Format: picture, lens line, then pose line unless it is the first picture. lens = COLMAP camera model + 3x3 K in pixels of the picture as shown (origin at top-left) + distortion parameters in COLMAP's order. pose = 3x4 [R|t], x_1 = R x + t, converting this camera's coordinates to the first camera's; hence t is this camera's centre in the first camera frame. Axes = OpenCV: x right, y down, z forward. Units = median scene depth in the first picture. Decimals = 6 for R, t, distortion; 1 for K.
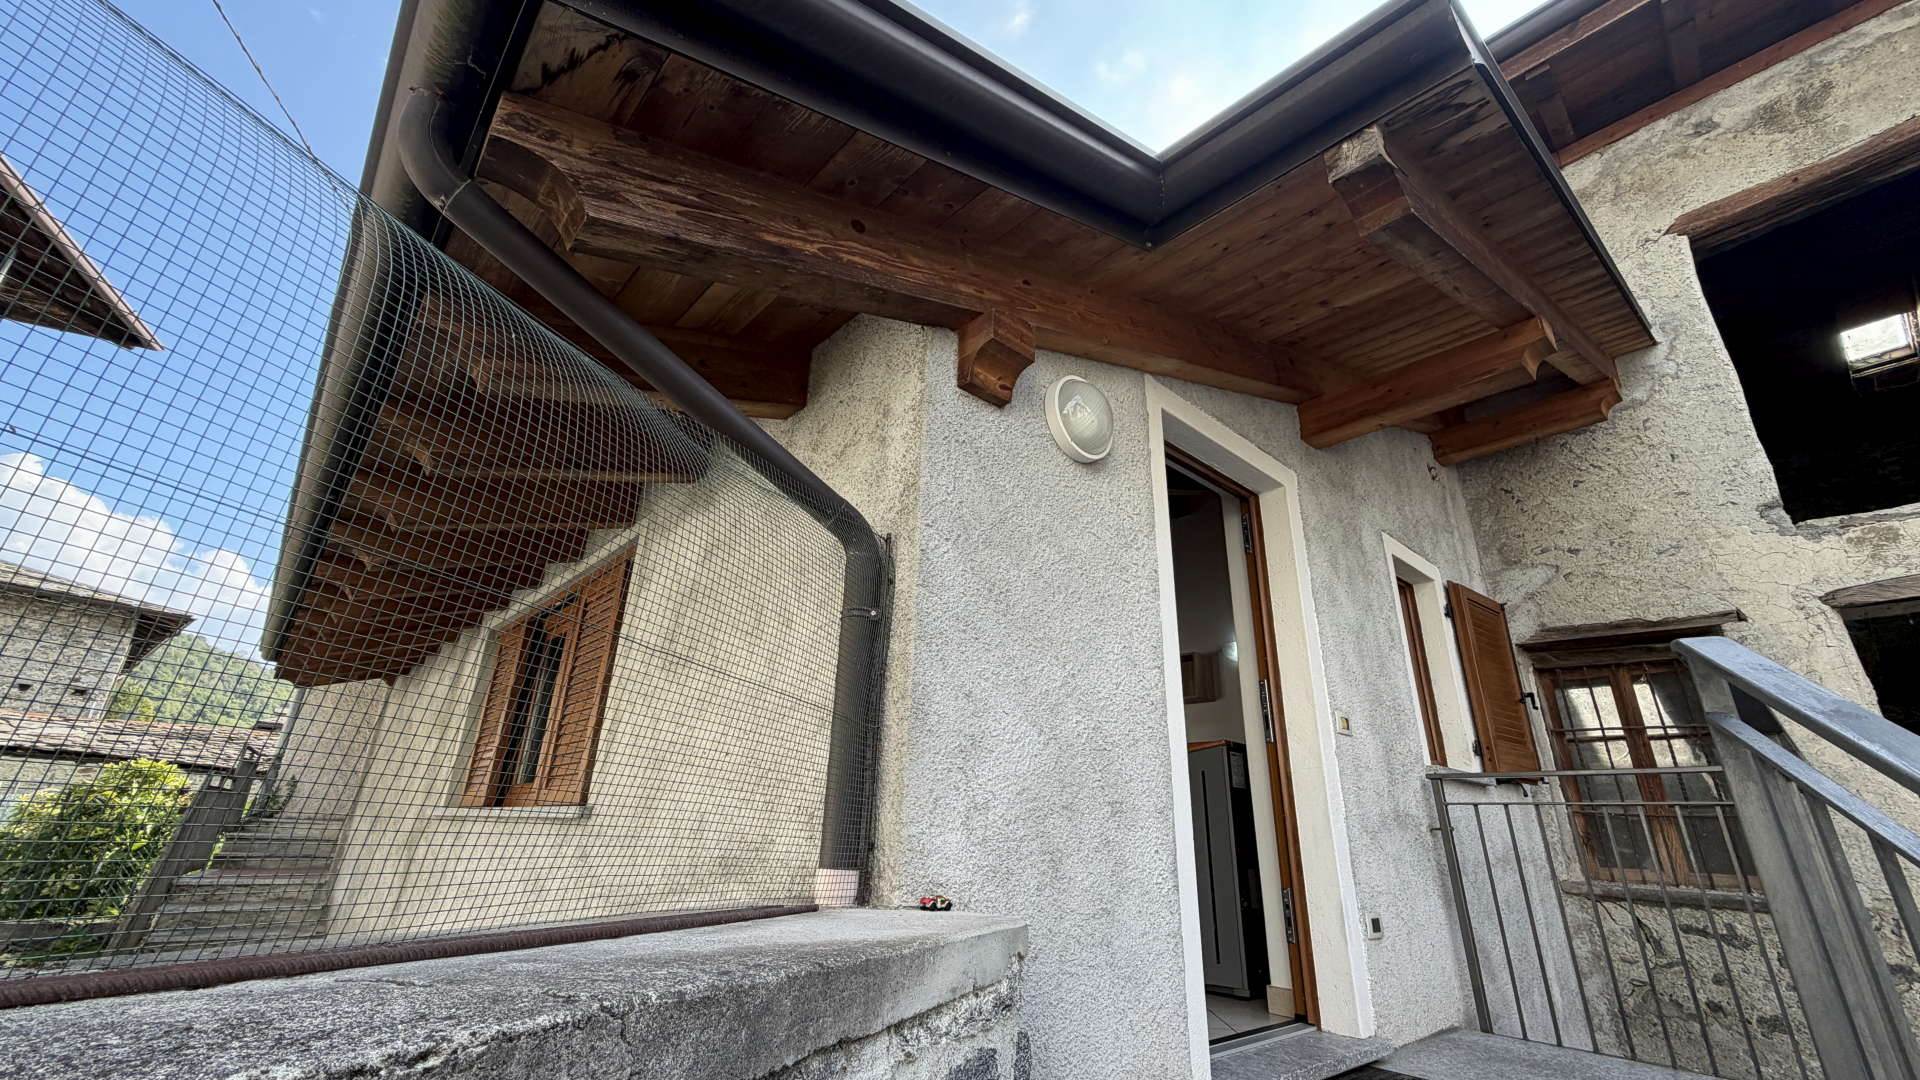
lens RADIAL K [[761.4, 0, 958.1], [0, 761.4, 543.3], [0, 0, 1]] dist [0.001941, 0.000239]
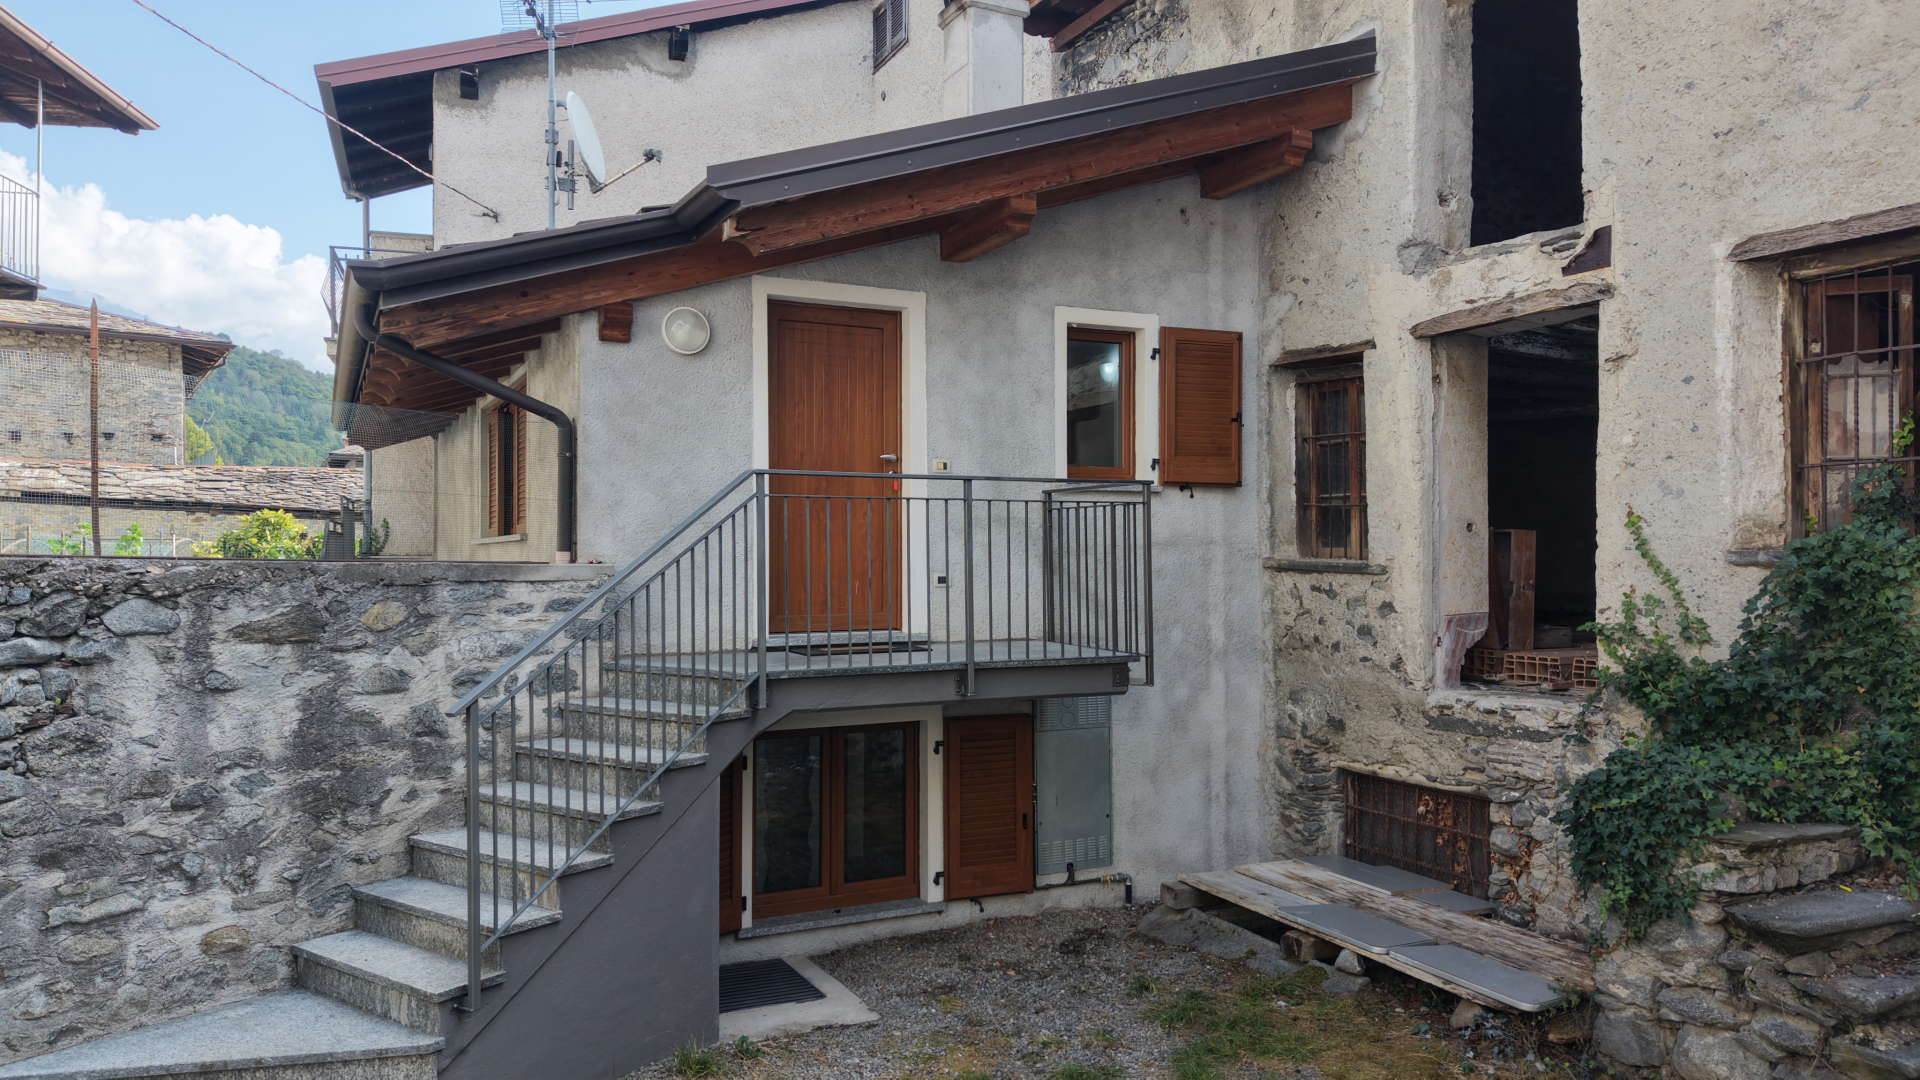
lens RADIAL K [[1280.9, 0, 959.3], [0, 1280.9, 537.4], [0, 0, 1]] dist [0.033466, -0.034806]
pose [[0.961629, -0.039778, -0.271455, 1.027238], [0.129863, 0.937566, 0.322654, -0.386027], [0.241672, -0.345525, 0.906756, -1.177029]]
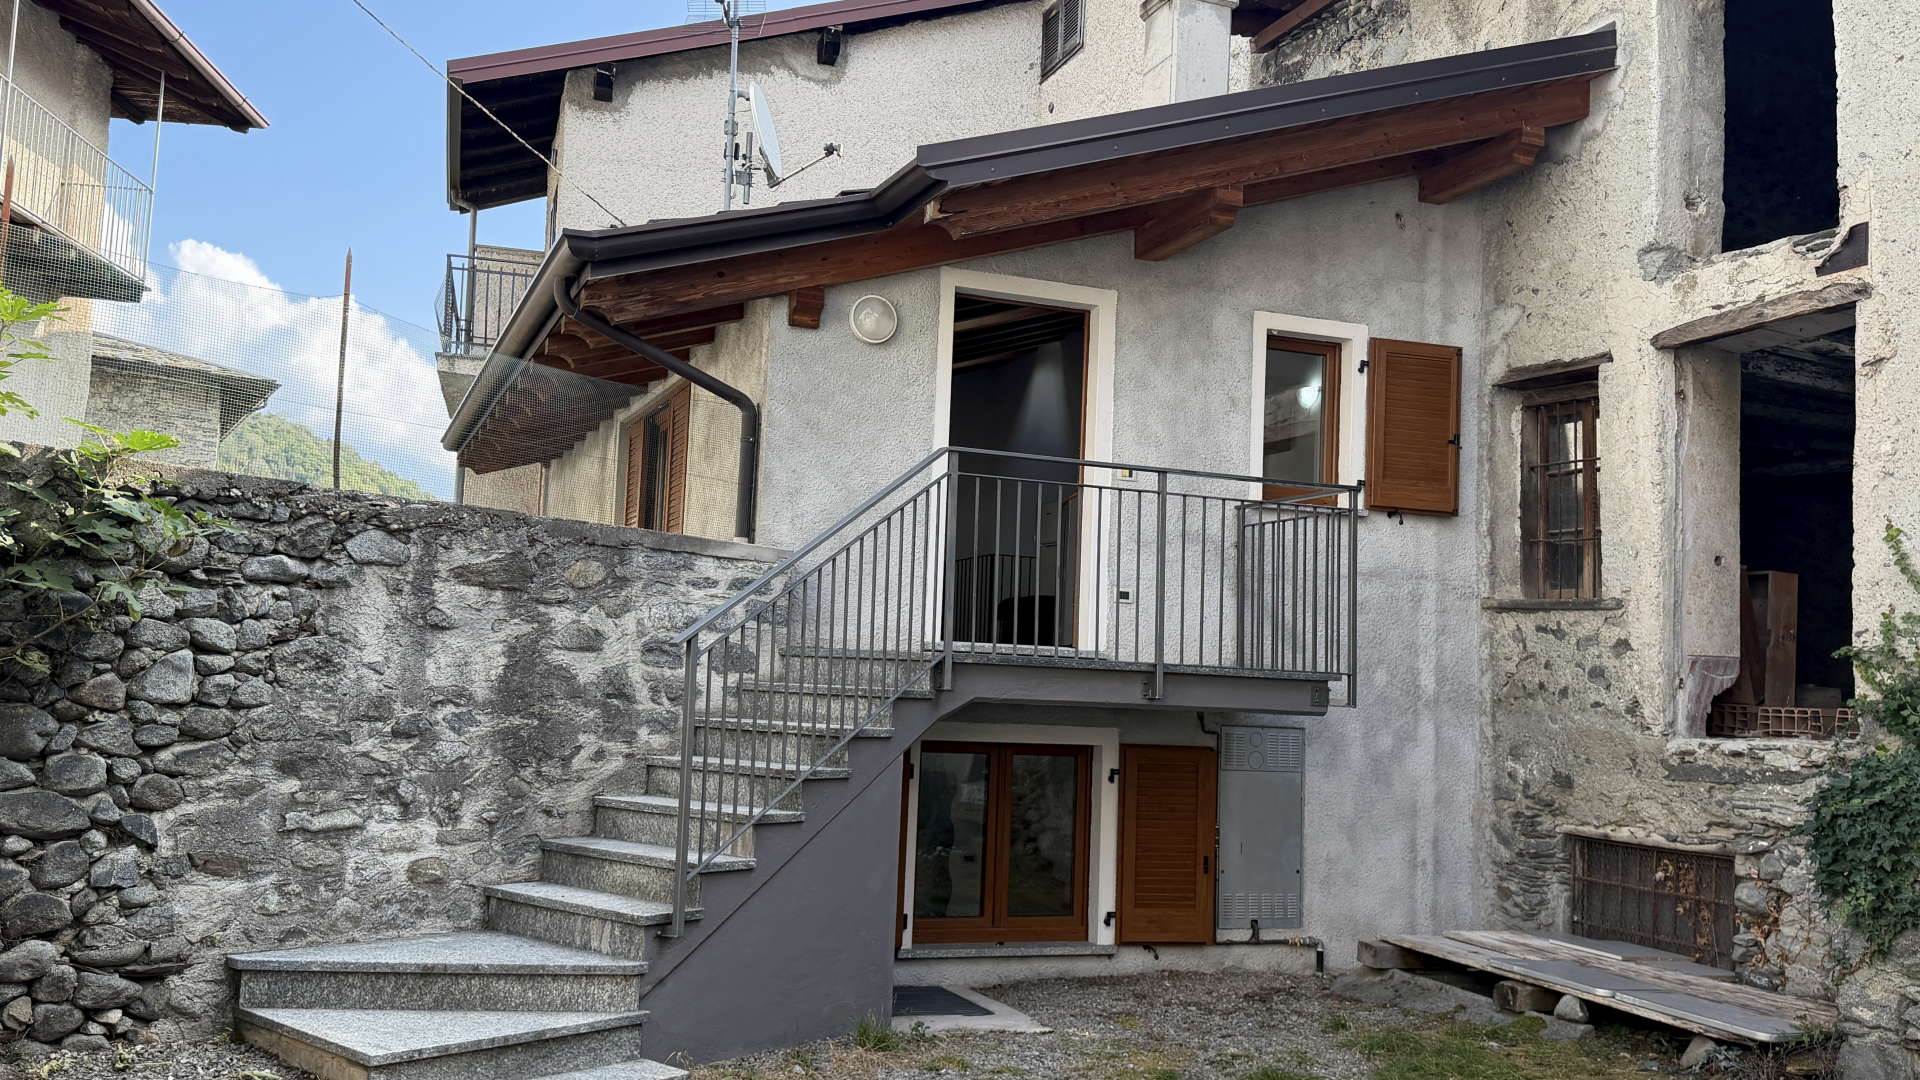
lens RADIAL K [[1593.6, 0, 966.9], [0, 1593.6, 538.9], [0, 0, 1]] dist [0.110053, -0.167430]
pose [[0.938222, -0.027421, -0.344945, 1.045350], [0.115117, 0.964810, 0.236411, -0.332665], [0.326324, -0.261515, 0.908363, -1.588871]]
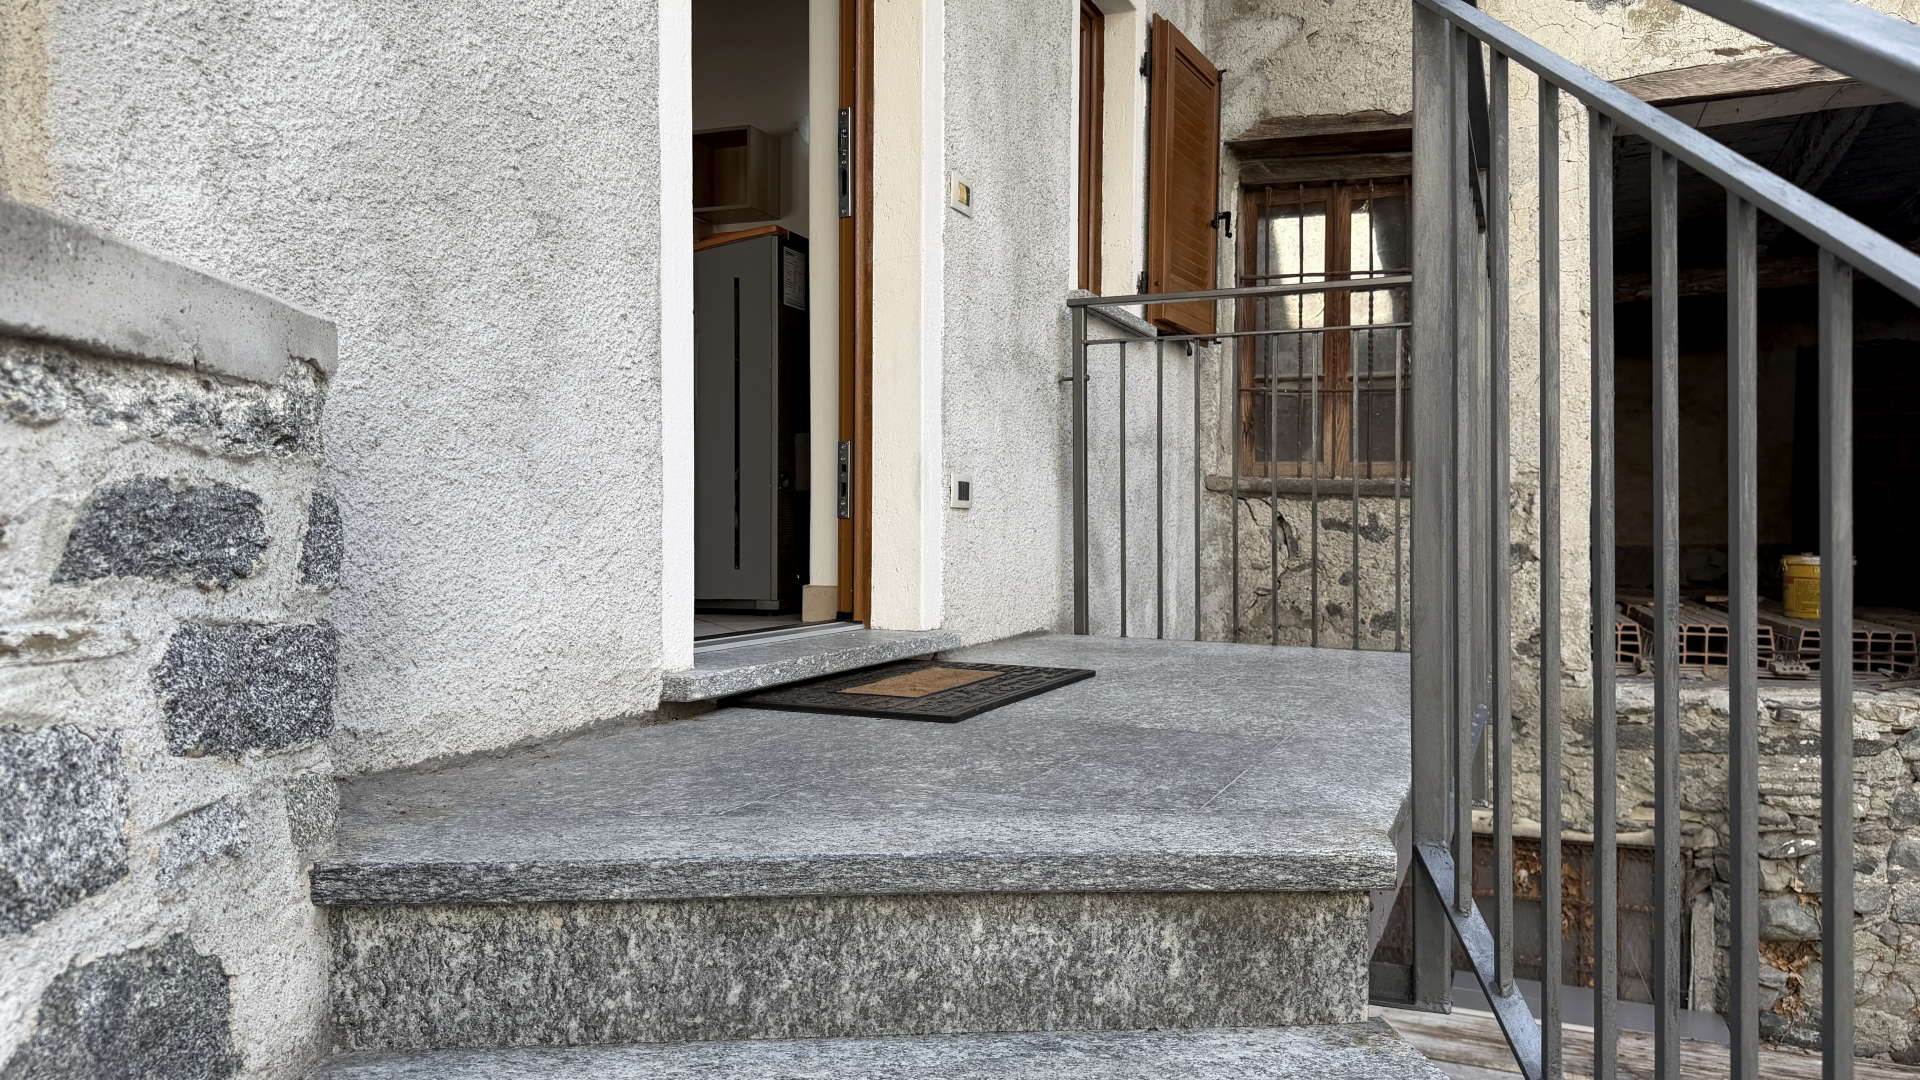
lens RADIAL K [[1343.4, 0, 961.4], [0, 1343.4, 549.2], [0, 0, 1]] dist [0.073661, -0.095397]
pose [[0.904460, -0.033686, 0.425226, 0.029296], [-0.132035, 0.925809, 0.354181, 0.096166], [-0.405609, -0.376487, 0.832910, -0.007045]]
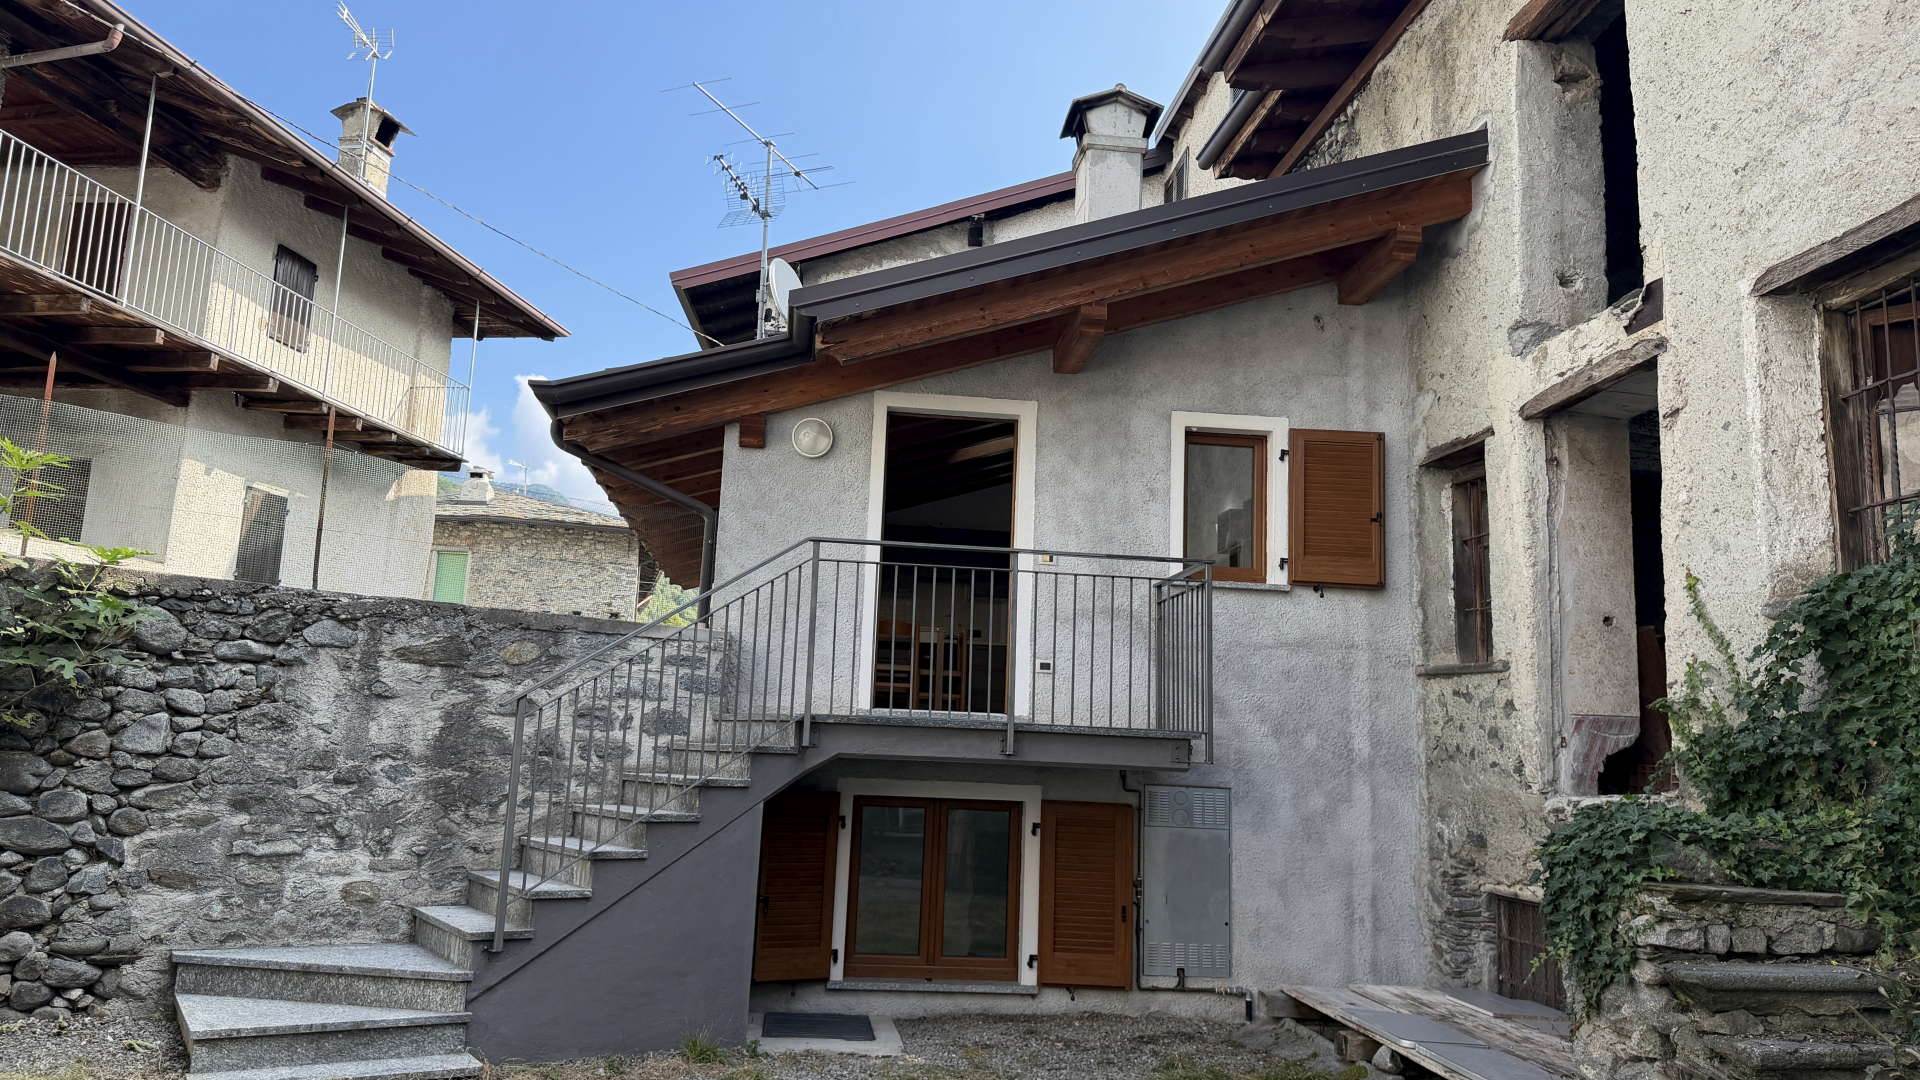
lens RADIAL K [[1343.4, 0, 951.6], [0, 1343.4, 536.6], [0, 0, 1]] dist [0.073661, -0.095397]
pose [[0.813198, -0.097255, -0.573804, 1.662407], [0.195895, 0.974149, 0.112513, -0.150241], [0.548028, -0.203900, 0.811228, -1.225210]]
